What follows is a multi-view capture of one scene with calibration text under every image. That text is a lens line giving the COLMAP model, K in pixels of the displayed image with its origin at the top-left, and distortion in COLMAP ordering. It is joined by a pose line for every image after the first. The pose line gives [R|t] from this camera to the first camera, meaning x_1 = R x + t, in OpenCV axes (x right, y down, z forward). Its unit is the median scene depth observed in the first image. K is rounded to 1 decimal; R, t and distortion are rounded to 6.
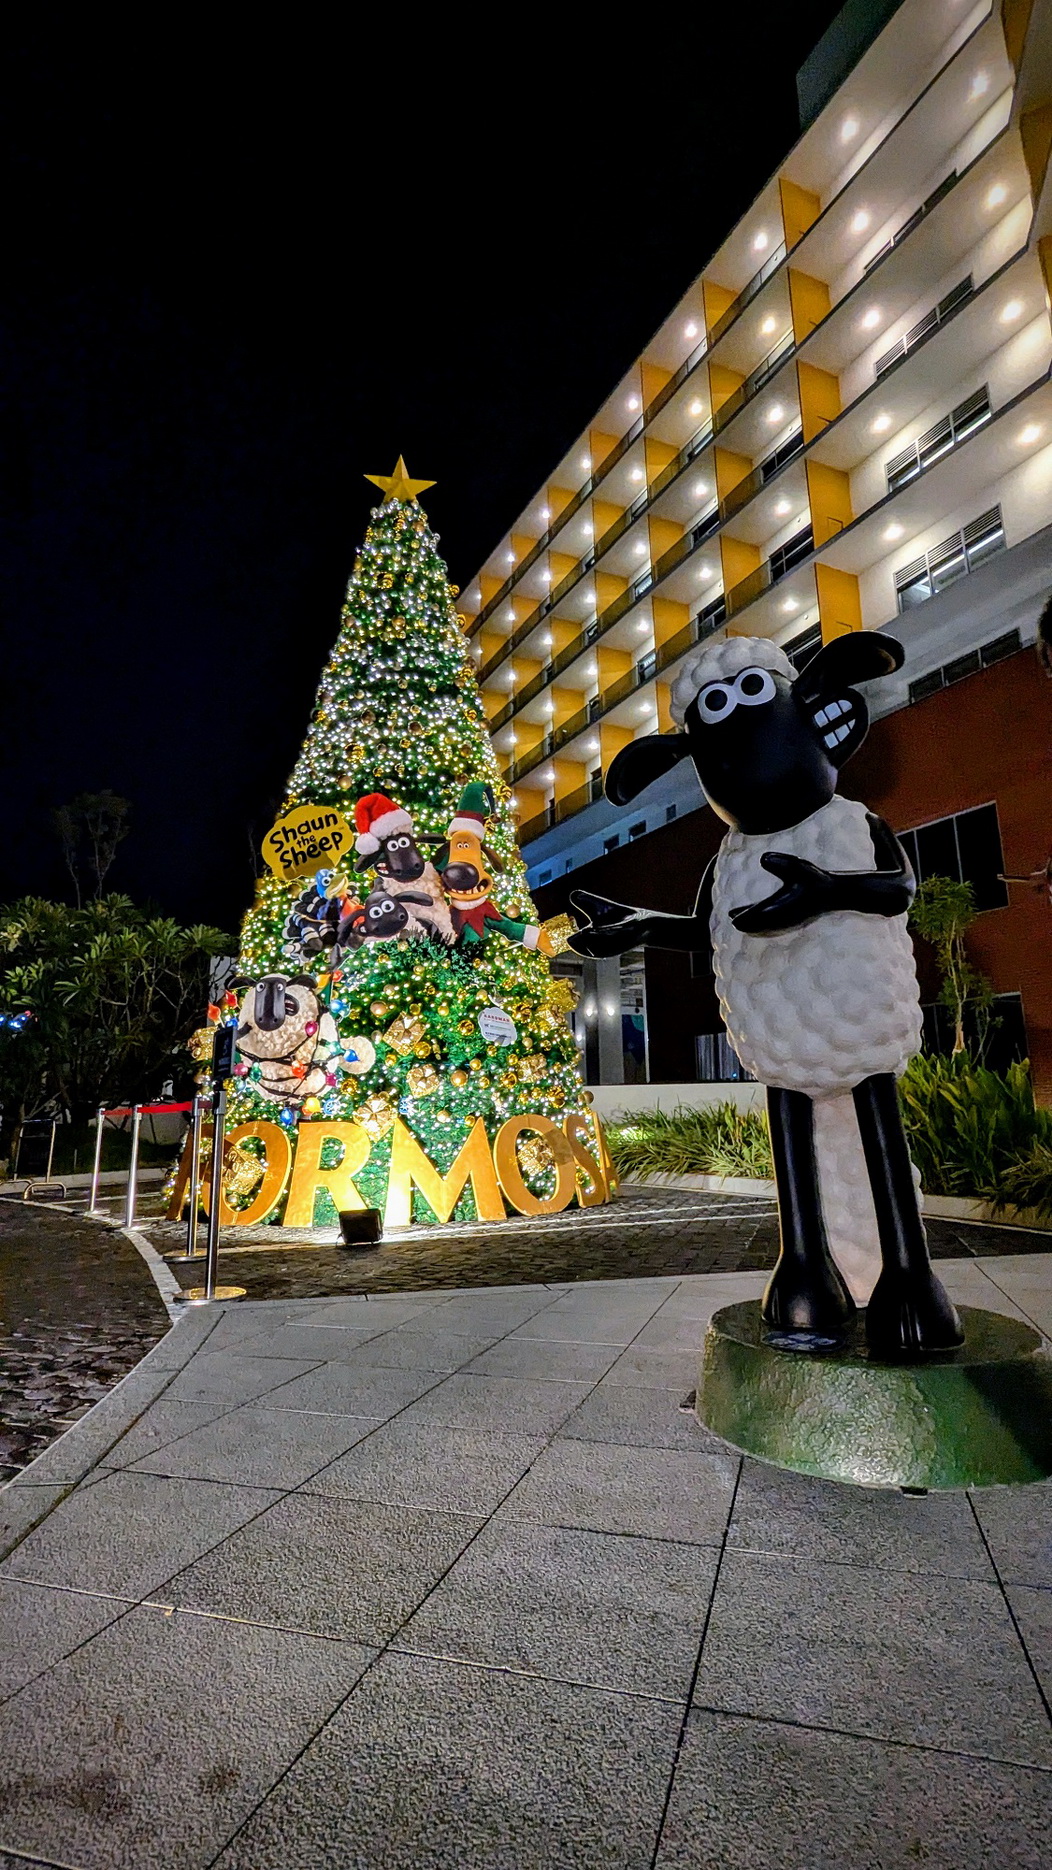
lens RADIAL K [[881.3, 0, 526.0], [0, 881.3, 935.0], [0, 0, 1]] dist [-0.001509, -0.000469]
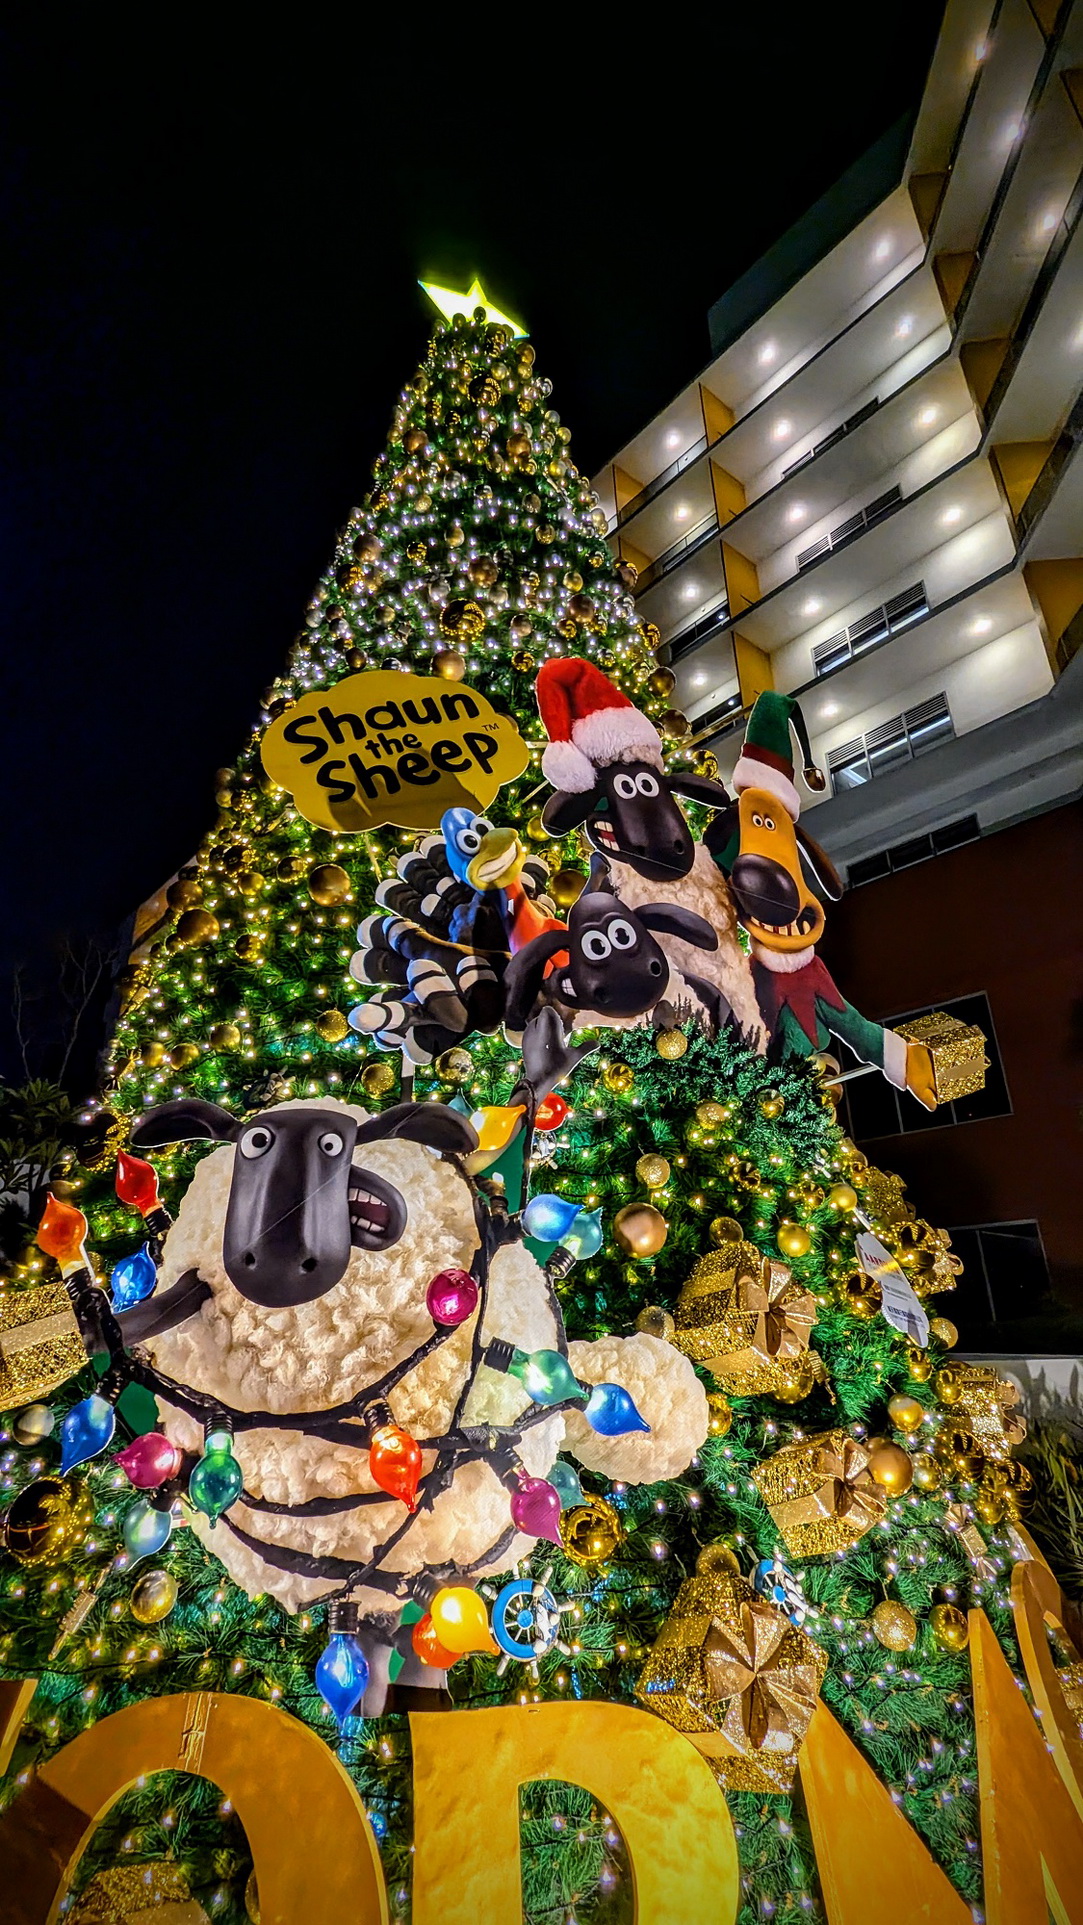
lens RADIAL K [[907.2, 0, 541.5], [0, 907.2, 962.5], [0, 0, 1]] dist [-0.001509, -0.000469]
pose [[0.968415, 0.092176, 0.231680, -0.271641], [-0.045233, 0.978688, -0.200308, 0.054120], [-0.245206, 0.183502, 0.951946, 0.652009]]
